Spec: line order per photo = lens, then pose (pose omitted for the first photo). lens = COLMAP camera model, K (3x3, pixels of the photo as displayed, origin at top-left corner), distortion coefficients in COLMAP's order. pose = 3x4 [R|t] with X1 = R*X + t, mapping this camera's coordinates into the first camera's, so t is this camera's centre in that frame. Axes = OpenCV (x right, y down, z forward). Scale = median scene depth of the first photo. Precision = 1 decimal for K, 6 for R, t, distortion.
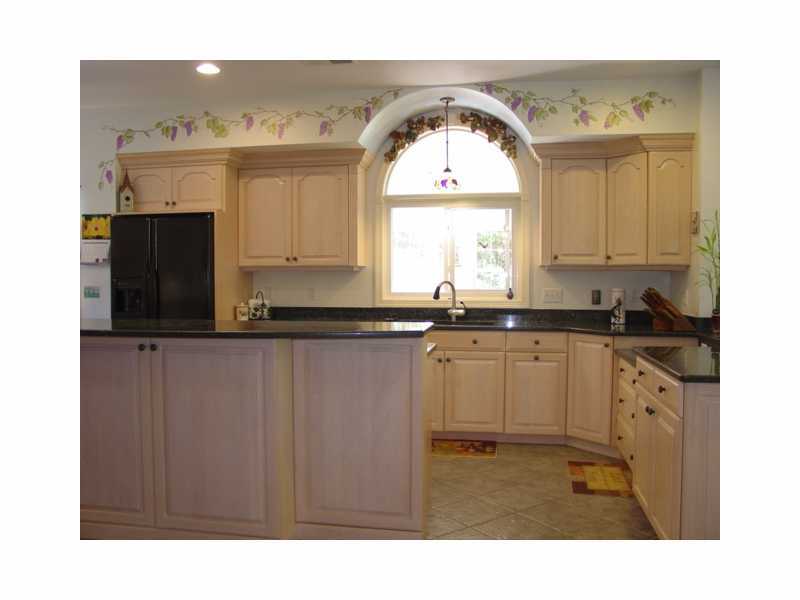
lens RADIAL K [[630.2, 0, 399.0], [0, 630.2, 301.6], [0, 0, 1]] dist [-0.155490, 0.050954]
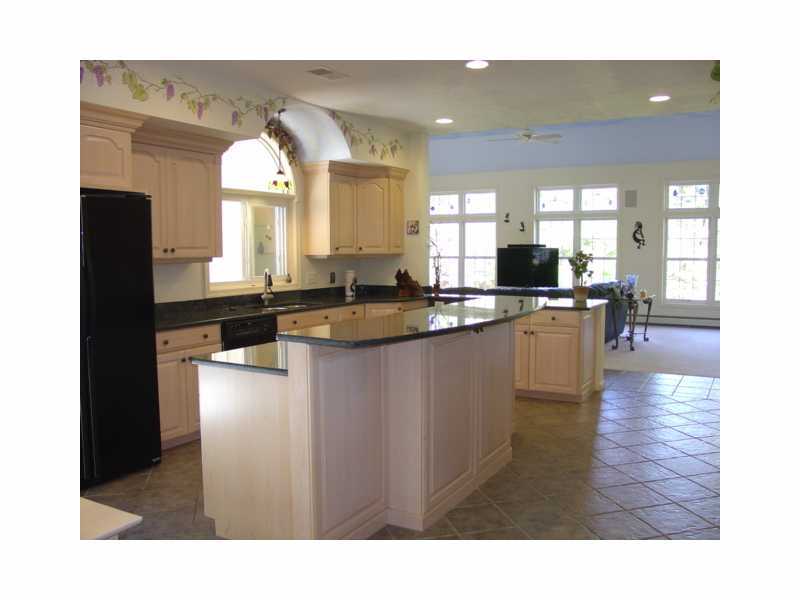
lens RADIAL K [[630.2, 0, 393.3], [0, 630.2, 298.5], [0, 0, 1]] dist [-0.155490, 0.050954]
pose [[0.335384, -0.073445, 0.939214, -0.956654], [0.051426, 0.996897, 0.059592, -0.038232], [-0.940677, 0.028314, 0.338121, 0.433296]]
